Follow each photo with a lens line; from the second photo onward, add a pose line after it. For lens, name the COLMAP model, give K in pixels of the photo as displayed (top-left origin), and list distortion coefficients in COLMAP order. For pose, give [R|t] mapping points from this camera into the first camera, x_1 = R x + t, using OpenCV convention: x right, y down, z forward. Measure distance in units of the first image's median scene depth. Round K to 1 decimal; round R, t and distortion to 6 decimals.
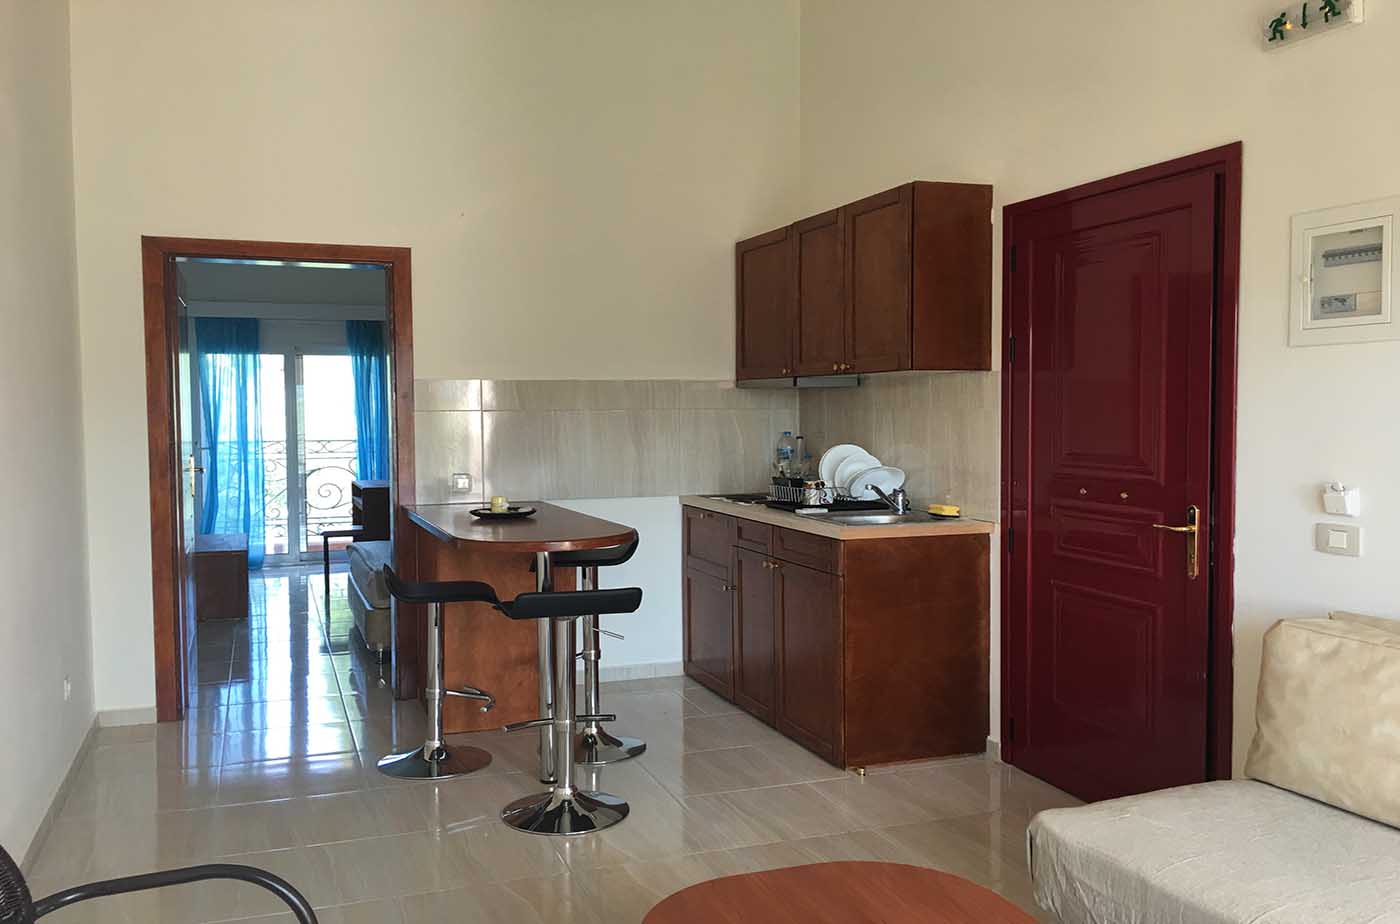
lens RADIAL K [[1207.6, 0, 701.4], [0, 1207.6, 478.5], [0, 0, 1]] dist [0.096141, -0.003151]
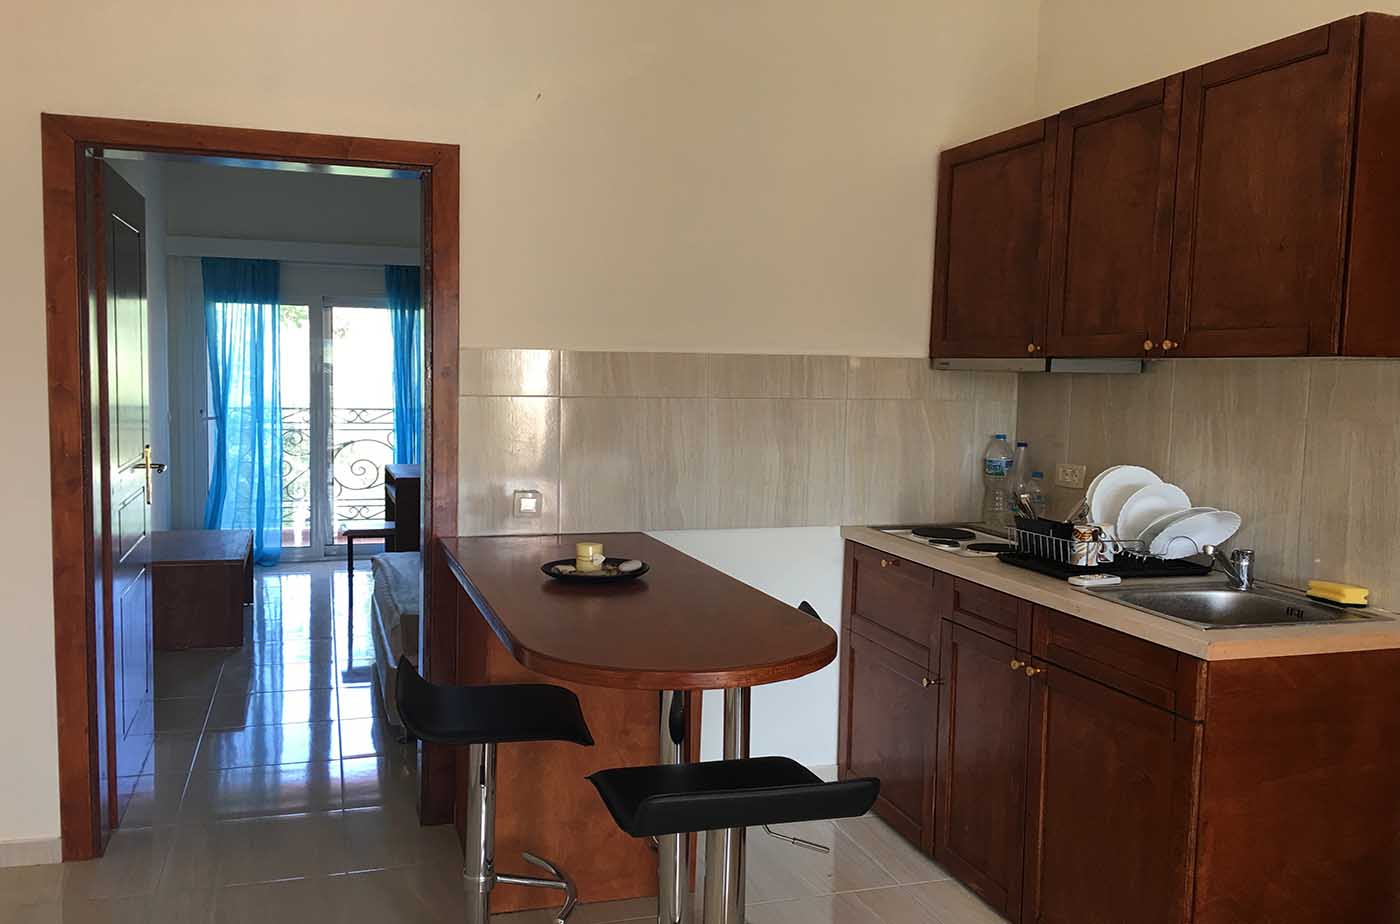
lens RADIAL K [[1201.2, 0, 695.4], [0, 1201.2, 465.5], [0, 0, 1]] dist [0.087894, -0.068319]
pose [[0.998583, 0.029229, -0.044463, -0.076183], [-0.028223, 0.999335, 0.023082, -0.035477], [0.045108, -0.021794, 0.998744, 0.343161]]
